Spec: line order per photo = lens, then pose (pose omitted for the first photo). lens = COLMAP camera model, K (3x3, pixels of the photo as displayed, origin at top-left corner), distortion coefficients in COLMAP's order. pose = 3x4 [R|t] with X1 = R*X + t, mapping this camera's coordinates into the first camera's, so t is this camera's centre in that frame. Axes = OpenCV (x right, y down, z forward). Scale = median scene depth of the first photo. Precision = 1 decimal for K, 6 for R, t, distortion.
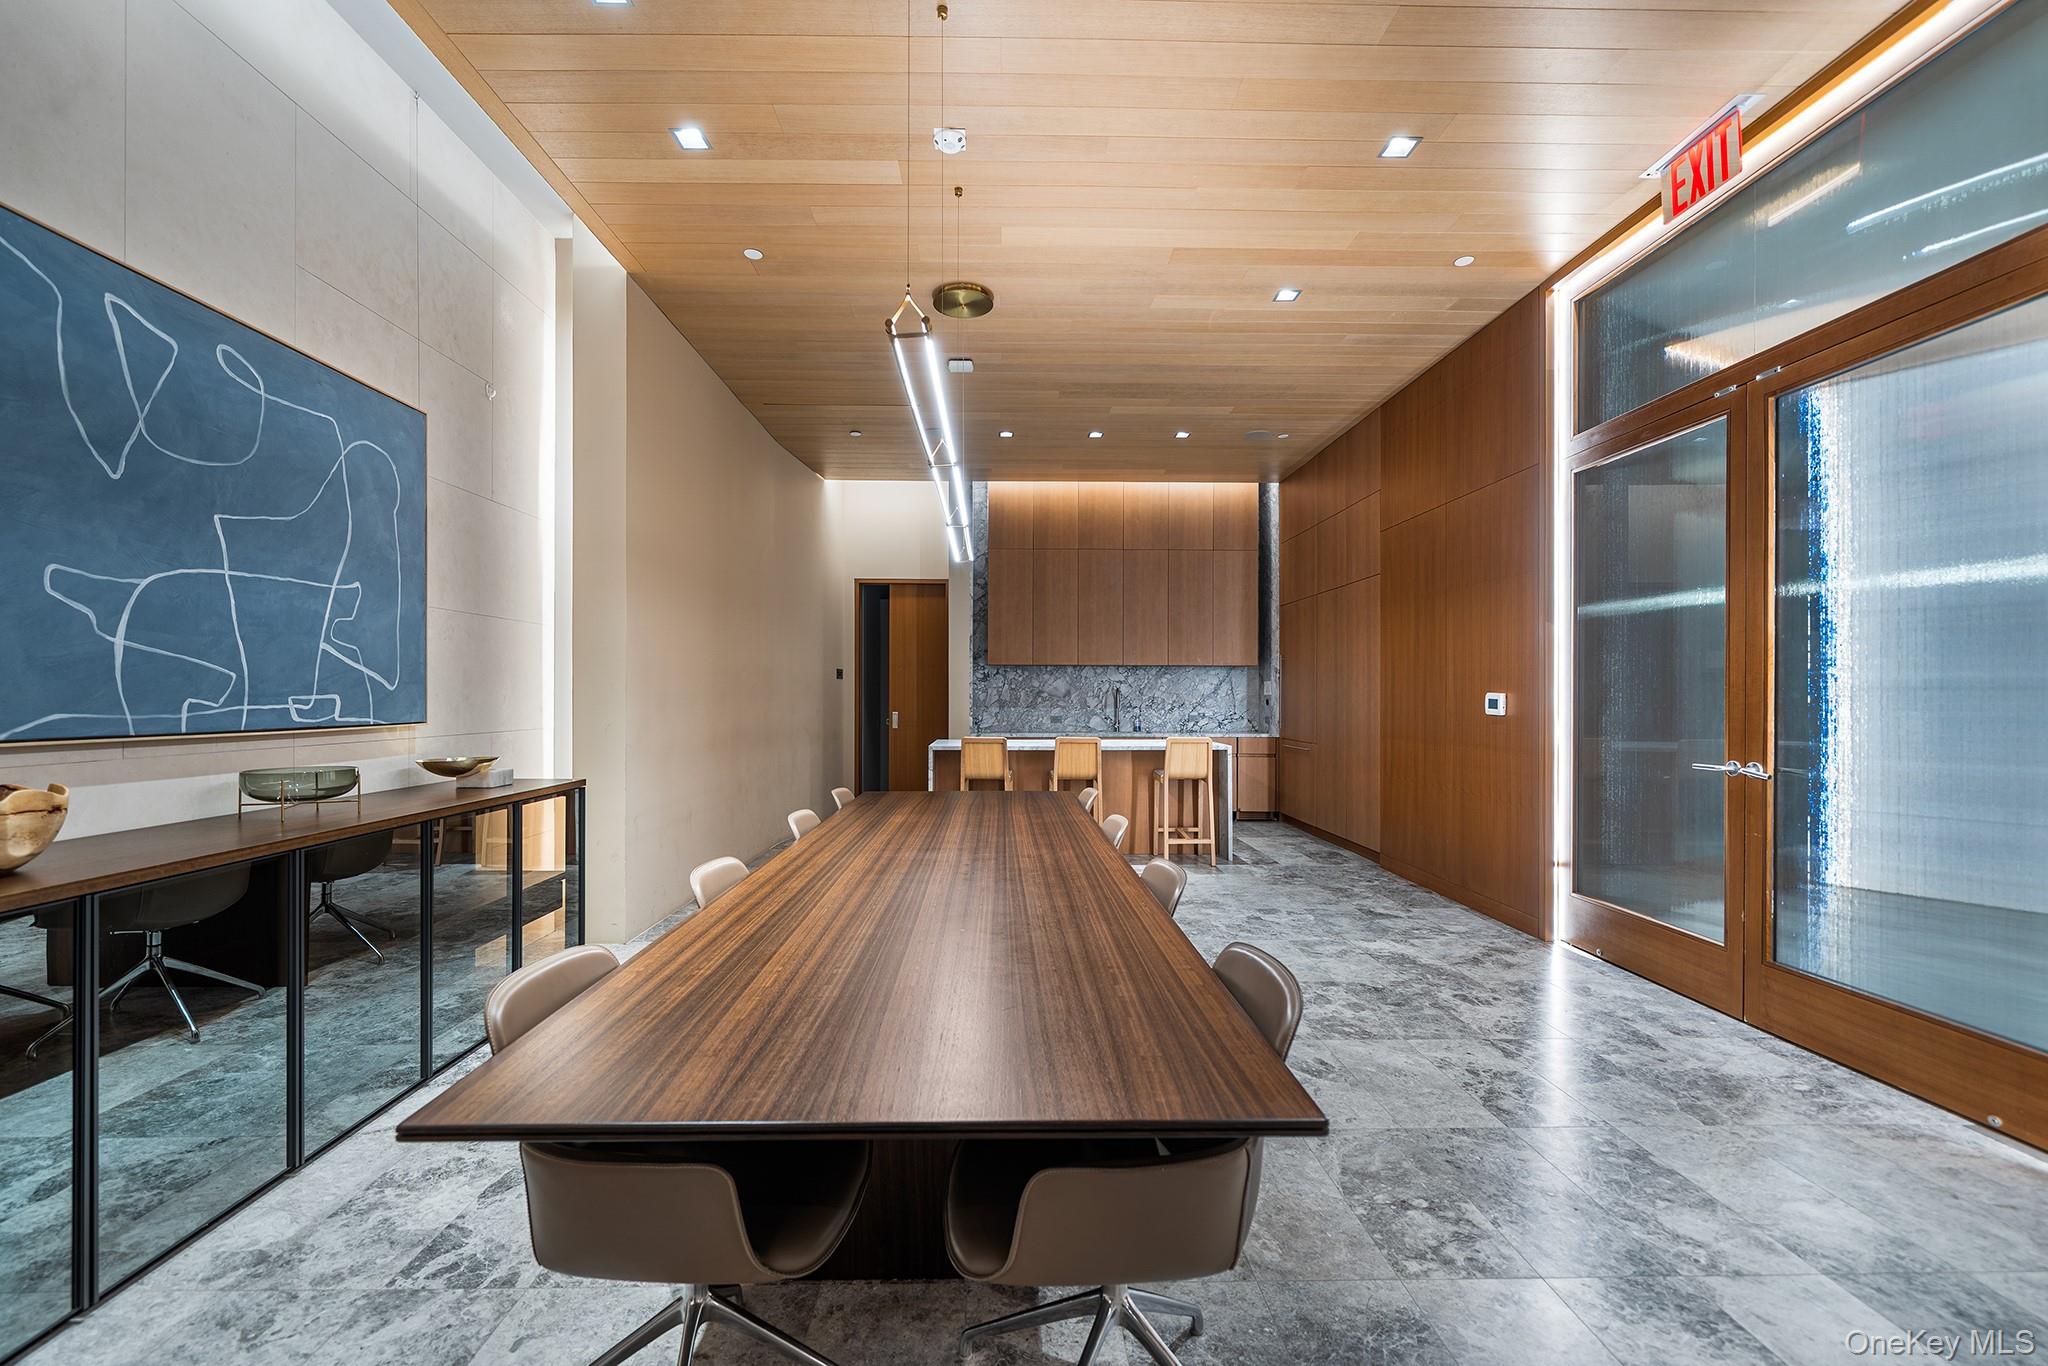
lens RADIAL K [[818.1, 0, 1012.3], [0, 818.1, 689.3], [0, 0, 1]] dist [-0.000850, 0.000110]
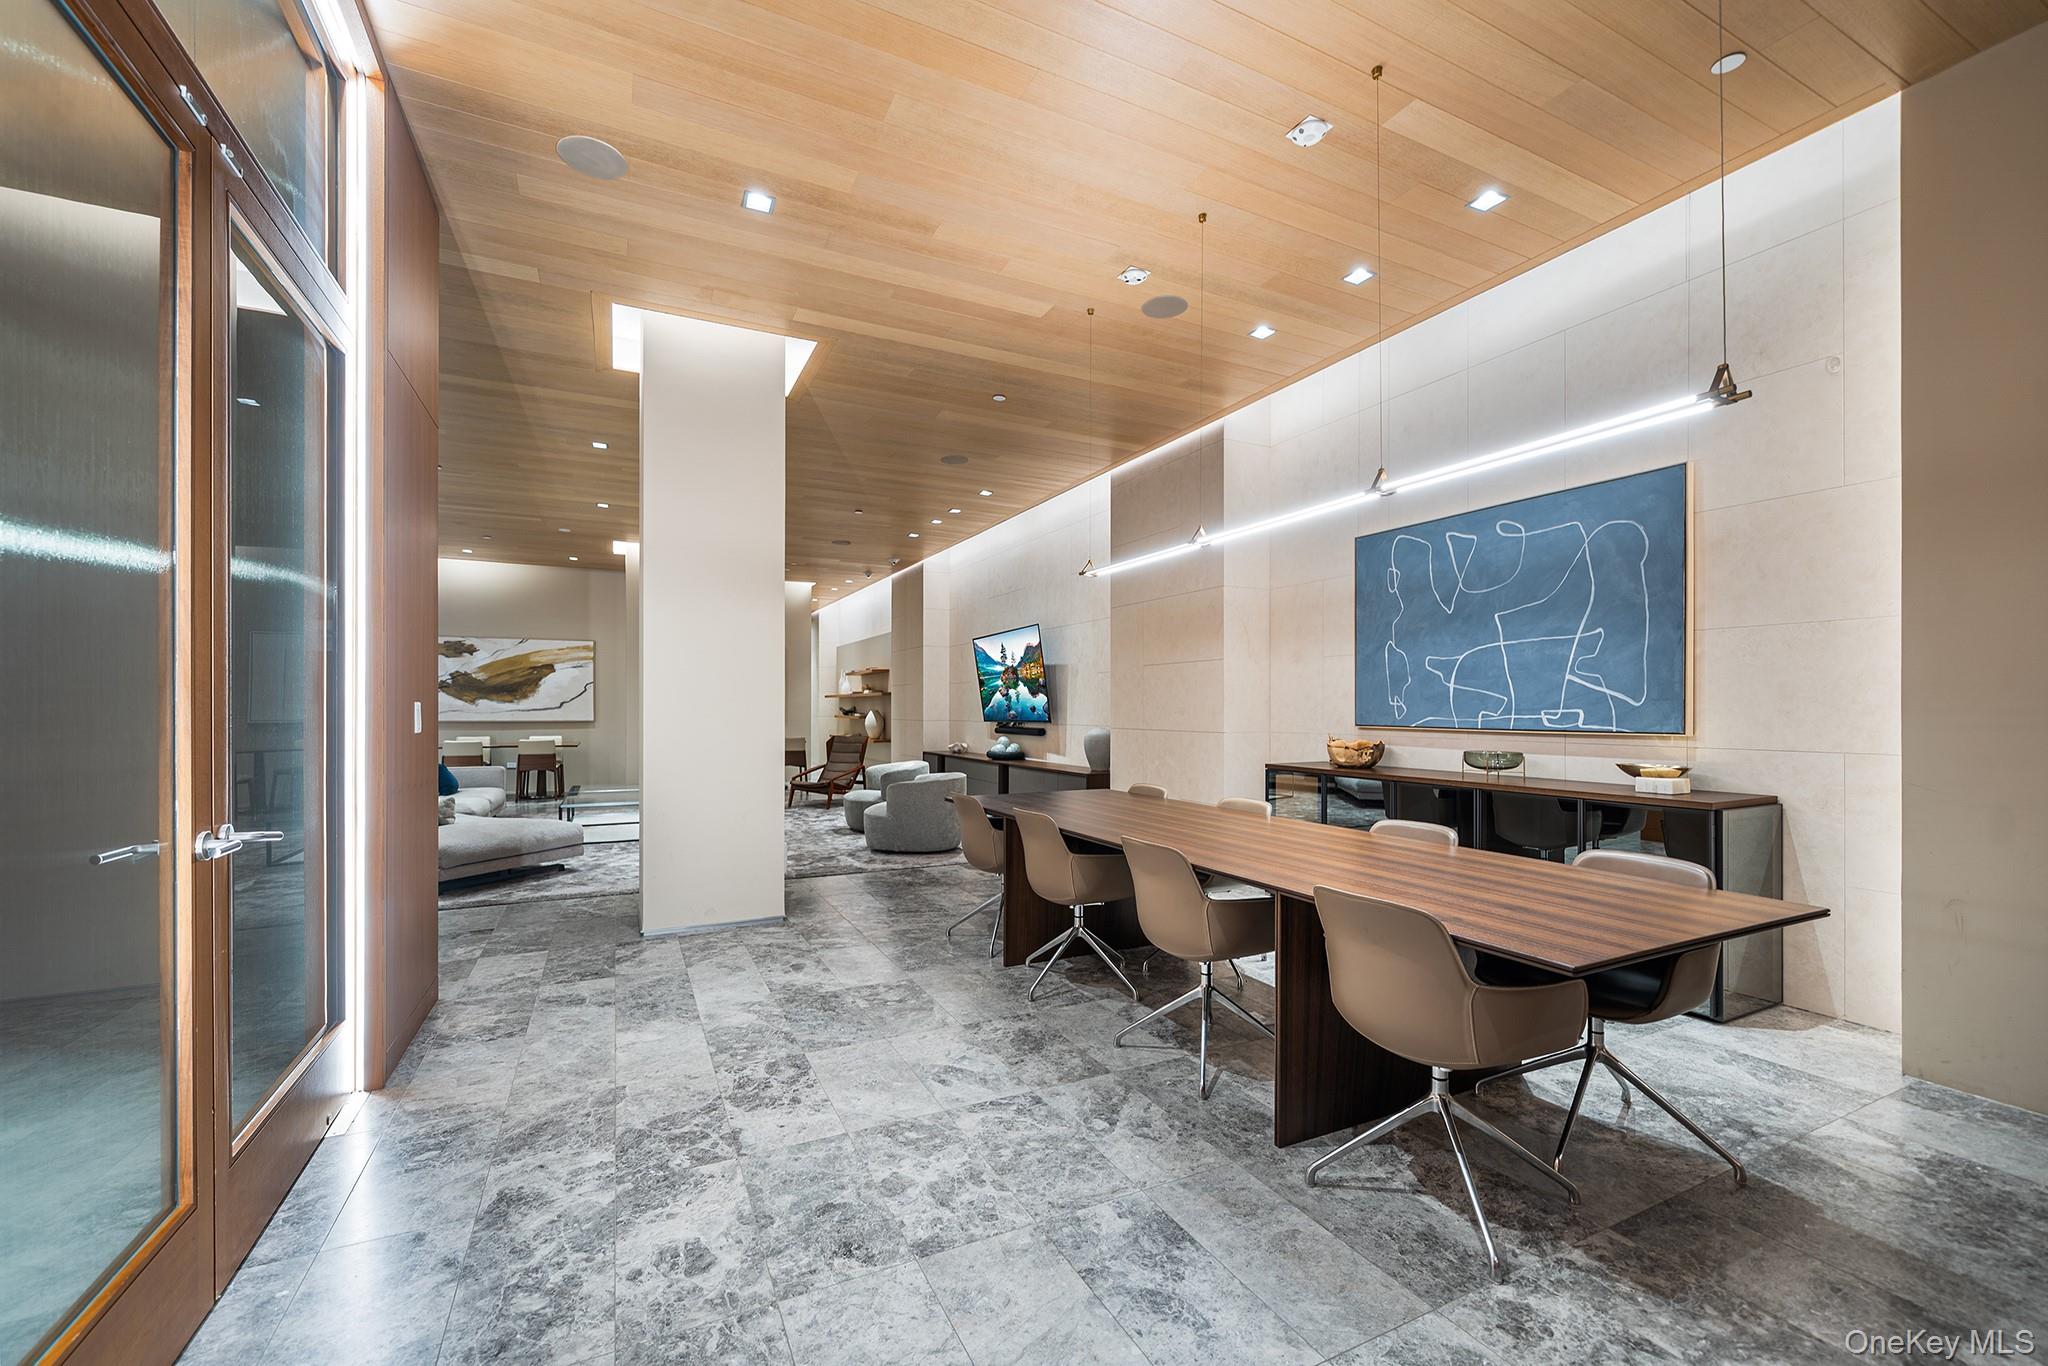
lens RADIAL K [[876.8, 0, 1024.0], [0, 876.8, 683.0], [0, 0, 1]] dist [-0.000769, -0.000012]
pose [[-0.900988, -0.015625, -0.433562, 0.758548], [0.000287, 0.999330, -0.036611, 0.016546], [0.433843, -0.033111, -0.900380, 2.013212]]
